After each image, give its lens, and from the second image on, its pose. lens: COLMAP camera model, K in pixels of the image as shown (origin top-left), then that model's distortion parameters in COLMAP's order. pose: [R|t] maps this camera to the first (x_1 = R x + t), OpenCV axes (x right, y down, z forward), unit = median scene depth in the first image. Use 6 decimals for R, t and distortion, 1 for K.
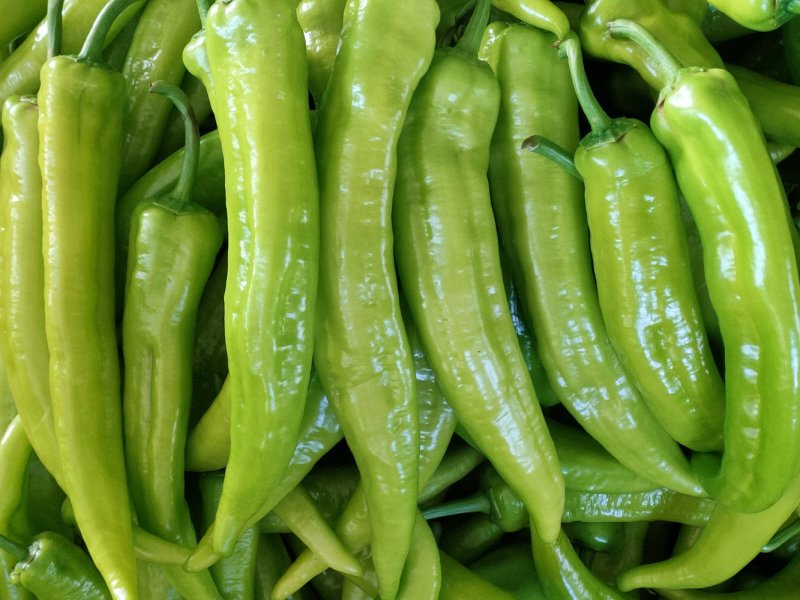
lens RADIAL K [[1268.8, 0, 400.0], [0, 1268.8, 300.0], [0, 0, 1]] dist [0.015438, 0.047942]
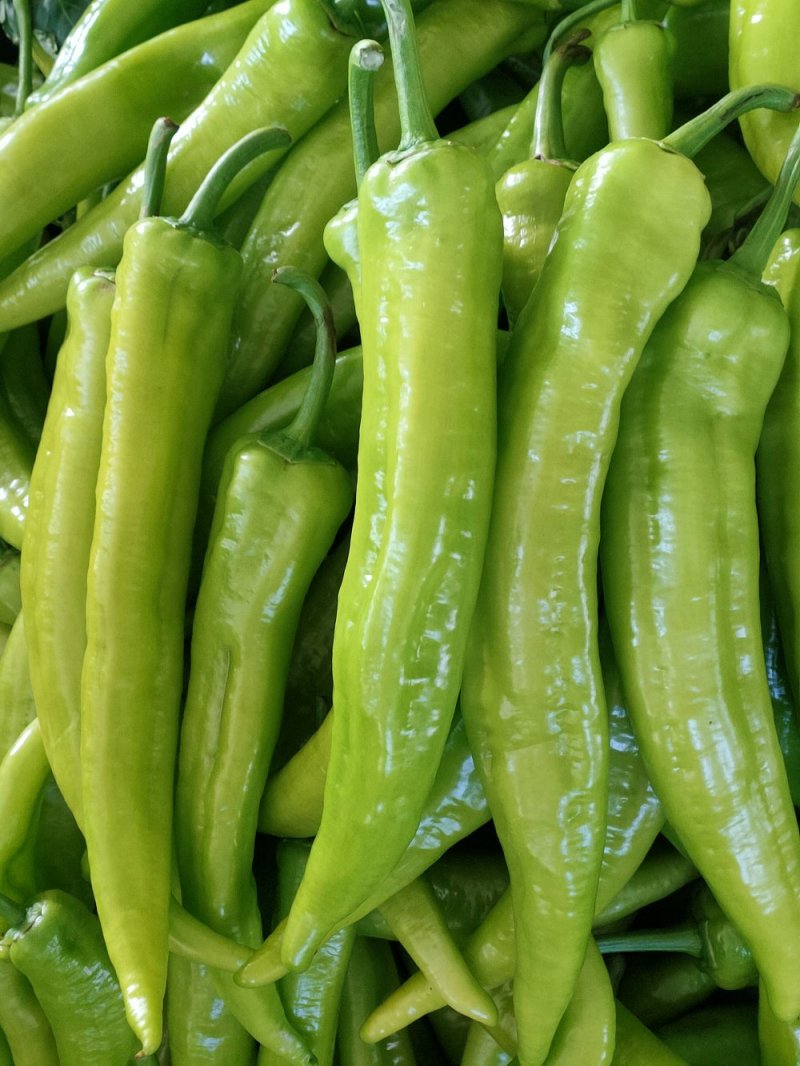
lens RADIAL K [[1690.7, 0, 399.9], [0, 1690.7, 521.3], [0, 0, 1]] dist [0.015438, 0.047942]
pose [[0.984129, 0.118548, -0.132049, 0.007144], [-0.122204, 0.992305, -0.019907, -0.024920], [0.128673, 0.035728, 0.991043, 0.105385]]
